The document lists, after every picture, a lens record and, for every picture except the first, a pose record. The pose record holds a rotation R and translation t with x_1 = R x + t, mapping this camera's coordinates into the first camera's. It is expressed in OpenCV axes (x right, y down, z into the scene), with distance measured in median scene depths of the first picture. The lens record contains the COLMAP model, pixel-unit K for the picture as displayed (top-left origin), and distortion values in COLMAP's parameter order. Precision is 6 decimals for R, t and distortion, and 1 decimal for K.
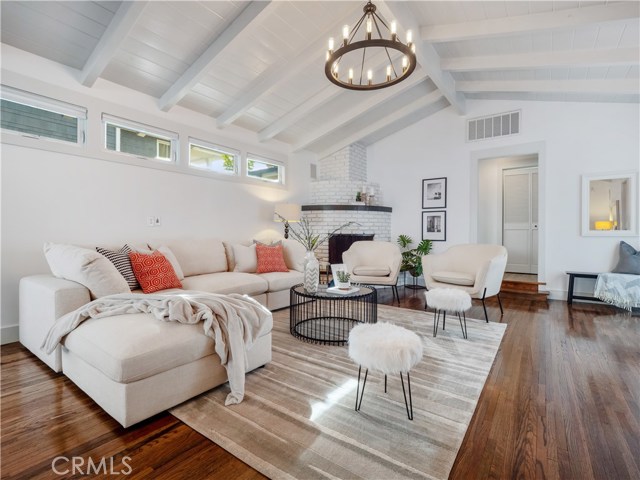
lens RADIAL K [[310.0, 0, 323.3], [0, 310.0, 235.6], [0, 0, 1]] dist [0.004395, -0.003852]
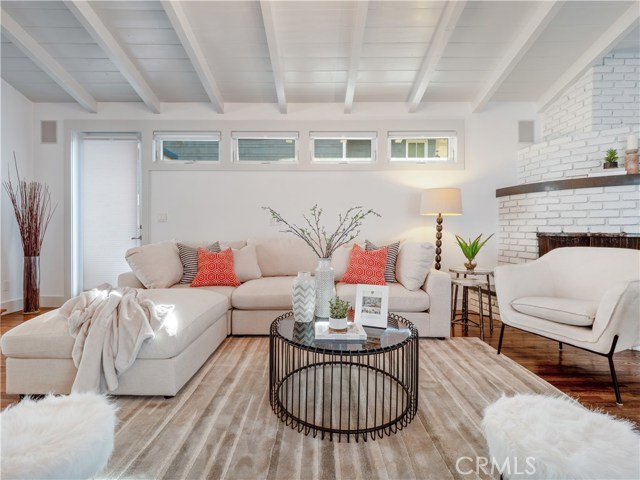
lens RADIAL K [[310.0, 0, 320.0], [0, 310.0, 235.4], [0, 0, 1]] dist [0.004395, -0.003852]
pose [[0.573876, 0.006166, -0.818919, 0.265410], [-0.005239, 0.999979, 0.003858, -0.000446], [0.818925, 0.002076, 0.573896, 0.336116]]
